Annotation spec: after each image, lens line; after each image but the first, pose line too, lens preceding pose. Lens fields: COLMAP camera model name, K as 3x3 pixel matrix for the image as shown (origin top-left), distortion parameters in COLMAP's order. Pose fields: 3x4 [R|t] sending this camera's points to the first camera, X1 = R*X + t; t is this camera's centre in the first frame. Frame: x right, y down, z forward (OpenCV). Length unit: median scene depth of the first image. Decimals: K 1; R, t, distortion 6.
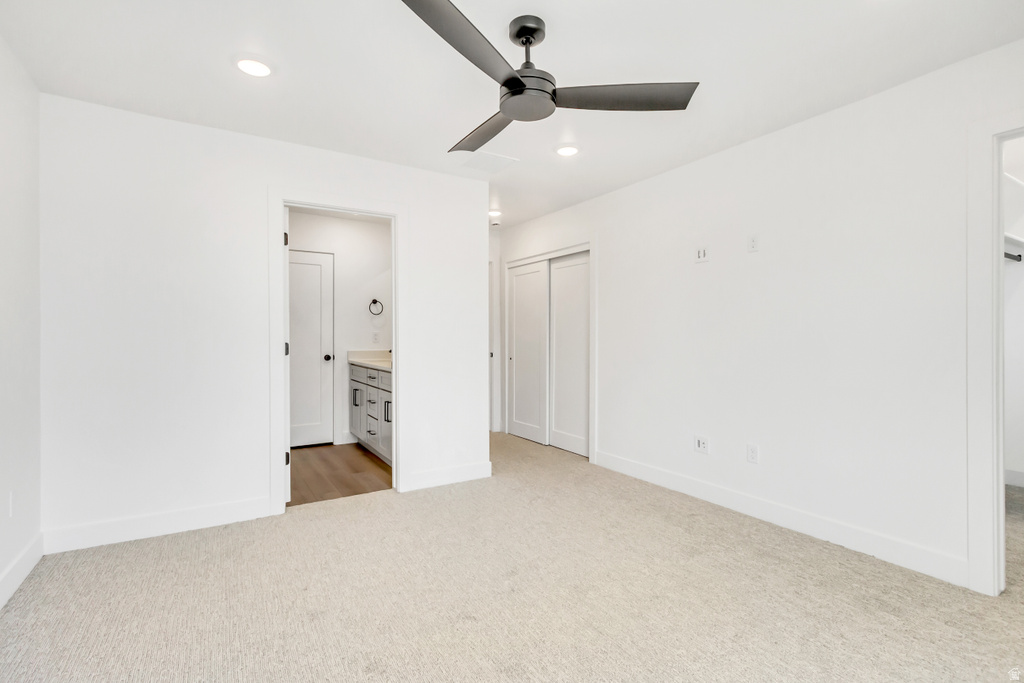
lens RADIAL K [[481.5, 0, 511.5], [0, 481.5, 328.3], [0, 0, 1]] dist [-0.000070, -0.000028]
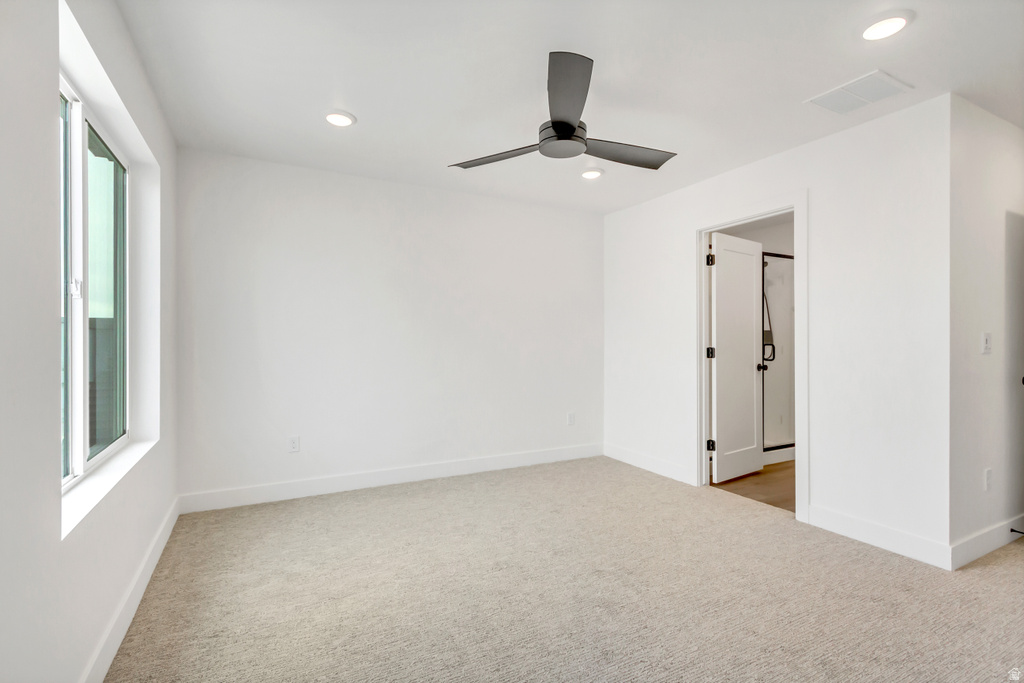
lens RADIAL K [[481.7, 0, 510.5], [0, 481.7, 345.3], [0, 0, 1]] dist [-0.000814, -0.000167]
pose [[-0.065671, 0.007944, -0.997810, 0.752954], [0.005193, 0.999957, 0.007619, 0.014087], [0.997828, -0.004681, -0.065710, 0.594870]]
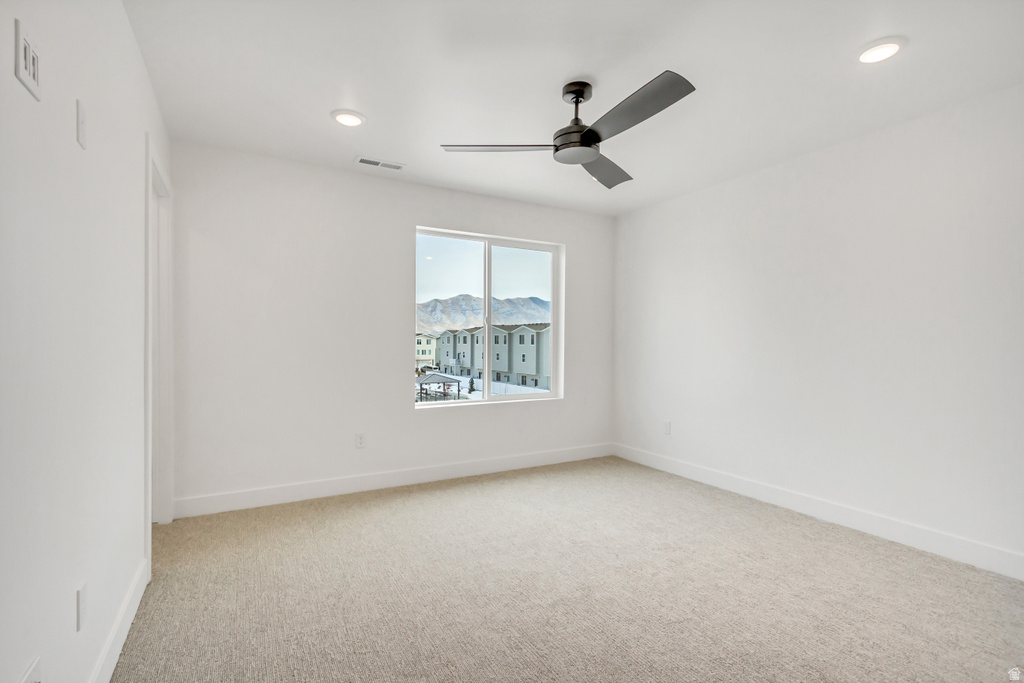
lens RADIAL K [[481.7, 0, 510.5], [0, 481.7, 345.3], [0, 0, 1]] dist [-0.000814, -0.000167]
pose [[-0.998812, -0.006074, 0.048358, 0.093251], [-0.006034, 0.999981, 0.000978, 0.011518], [-0.048363, 0.000685, -0.998830, 1.388768]]
